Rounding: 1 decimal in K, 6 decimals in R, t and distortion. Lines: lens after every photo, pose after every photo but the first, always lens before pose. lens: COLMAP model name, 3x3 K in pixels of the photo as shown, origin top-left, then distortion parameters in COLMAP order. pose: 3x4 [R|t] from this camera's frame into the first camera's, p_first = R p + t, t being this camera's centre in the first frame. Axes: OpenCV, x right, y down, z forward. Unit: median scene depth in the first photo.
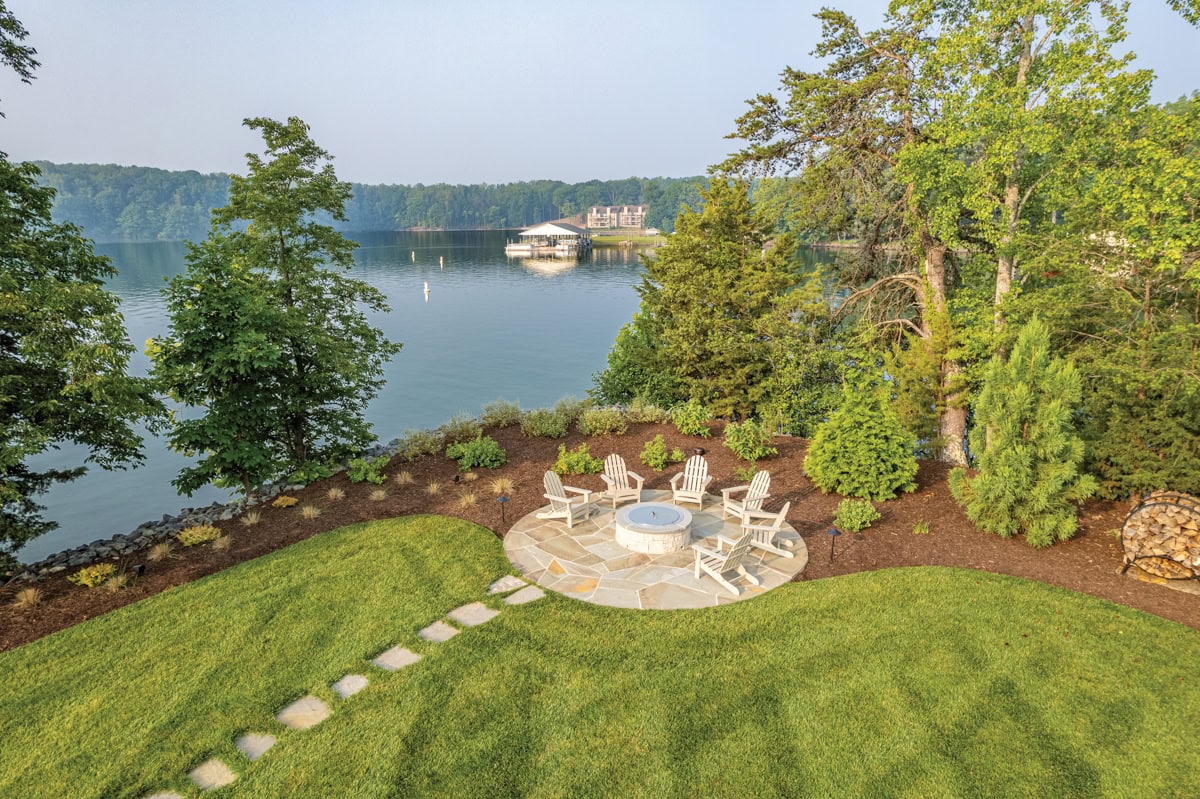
lens RADIAL K [[781.5, 0, 617.4], [0, 781.5, 407.0], [0, 0, 1]] dist [-0.080838, 0.068470]
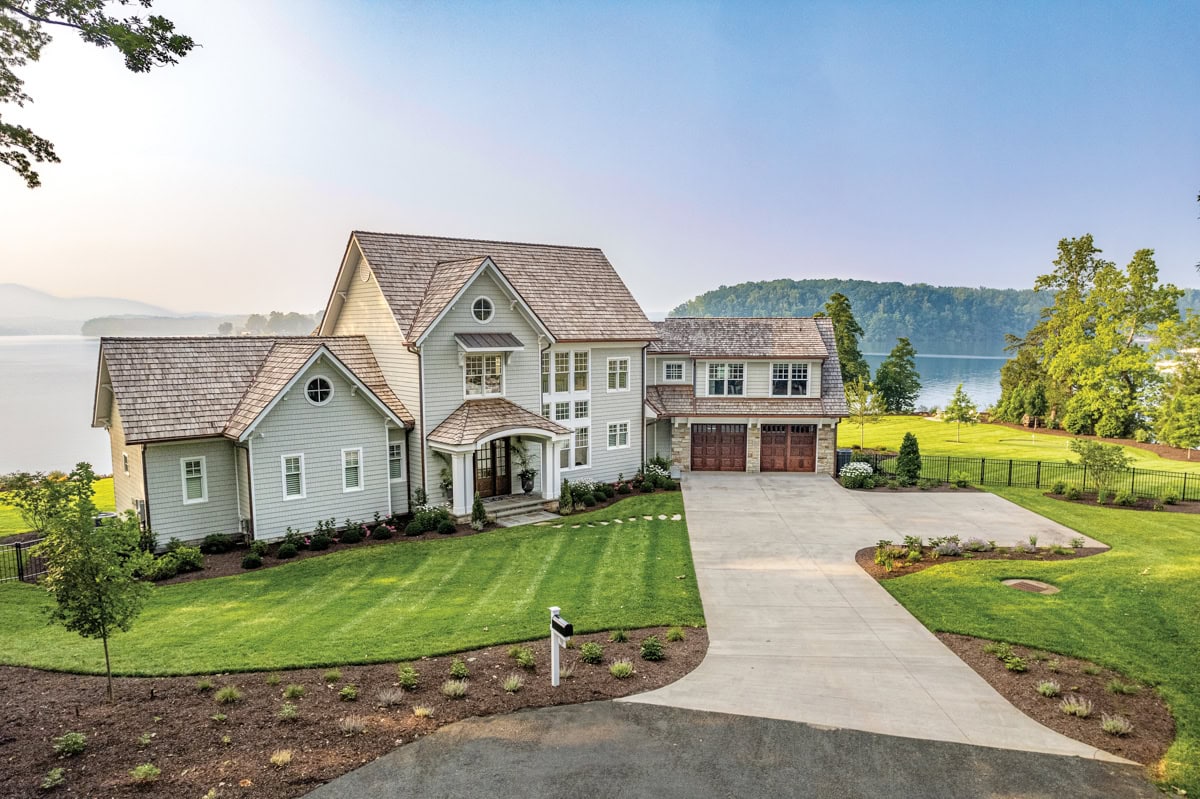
lens RADIAL K [[748.3, 0, 600.0], [0, 748.3, 399.5], [0, 0, 1]] dist [-0.083490, 0.058948]
pose [[0.646674, 0.079993, -0.758561, 1.983386], [-0.185326, 0.981163, -0.054524, 0.644073], [0.739910, 0.175840, 0.649317, -3.539431]]
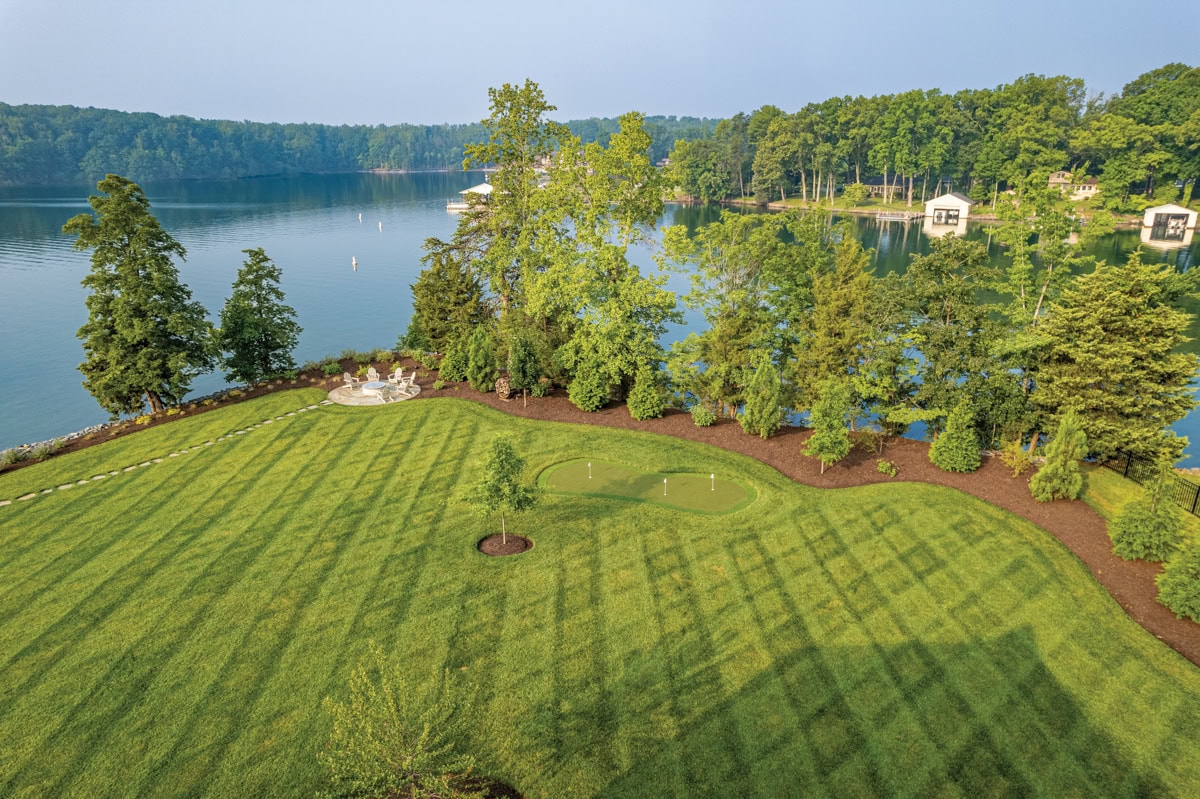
lens RADIAL K [[748.3, 0, 600.0], [0, 748.3, 399.5], [0, 0, 1]] dist [-0.083490, 0.058948]
pose [[0.999493, -0.009701, 0.030334, 0.762757], [0.007455, 0.997283, 0.073292, -0.018175], [-0.030962, -0.073029, 0.996849, -1.824623]]
